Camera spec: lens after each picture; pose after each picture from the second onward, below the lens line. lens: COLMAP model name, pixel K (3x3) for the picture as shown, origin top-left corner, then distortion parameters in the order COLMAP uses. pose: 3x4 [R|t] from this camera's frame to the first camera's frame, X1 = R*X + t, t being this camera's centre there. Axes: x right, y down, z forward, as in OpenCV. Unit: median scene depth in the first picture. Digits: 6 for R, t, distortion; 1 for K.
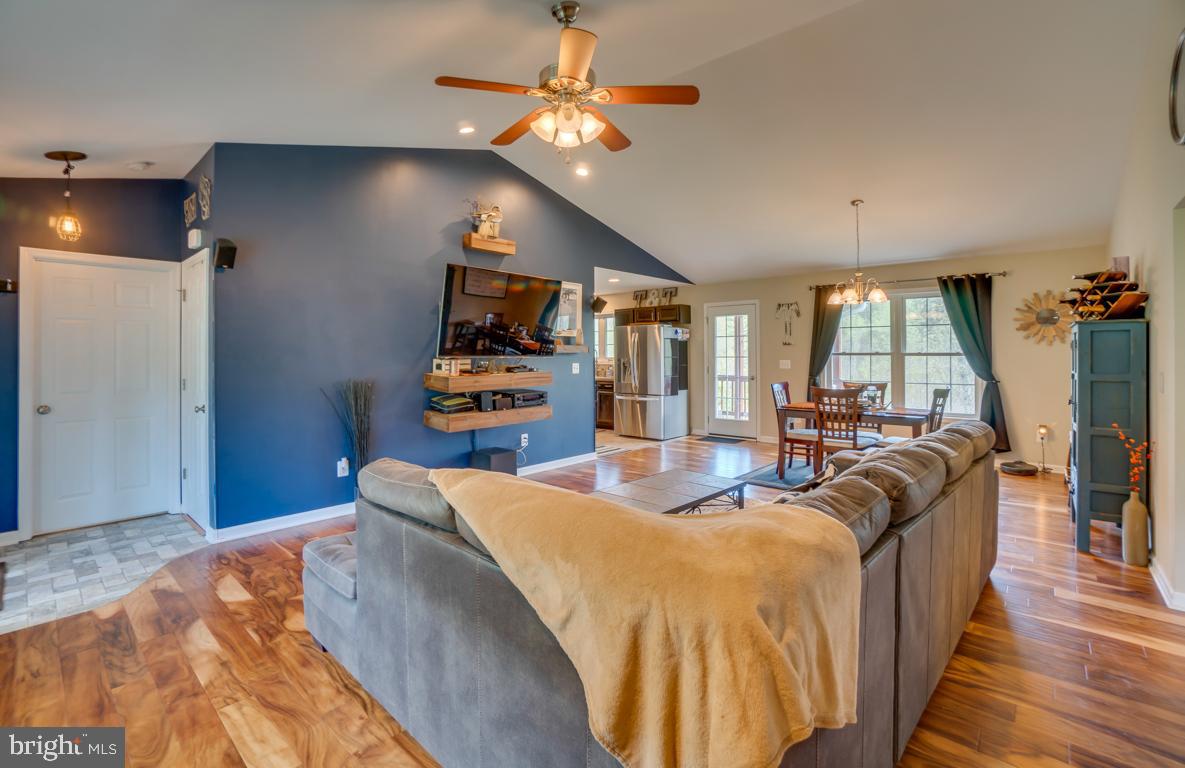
lens RADIAL K [[531.0, 0, 591.8], [0, 531.0, 351.6], [0, 0, 1]] dist [-0.039965, 0.002246]
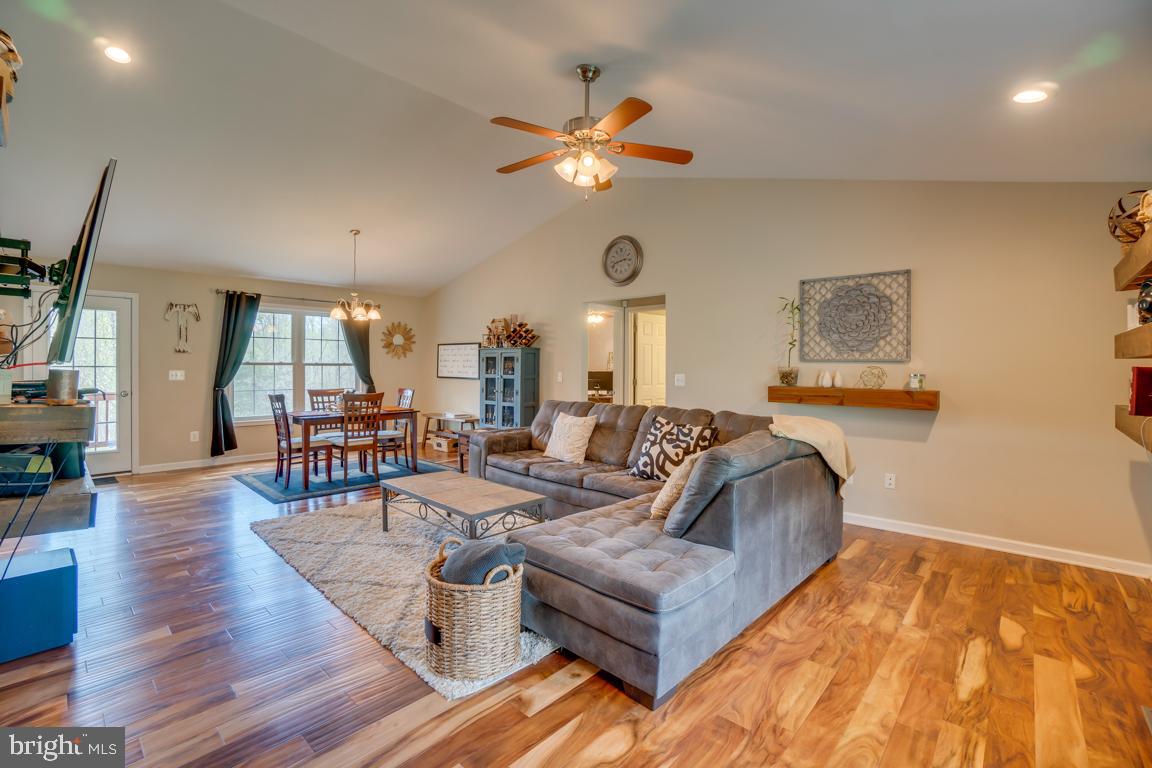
lens RADIAL K [[510.0, 0, 569.2], [0, 510.0, 368.8], [0, 0, 1]] dist [-0.056636, 0.018987]
pose [[0.027547, -0.000286, 0.999620, -0.544526], [-0.008037, 0.999968, 0.000508, 0.010834], [-0.999588, -0.008048, 0.027544, 0.462226]]
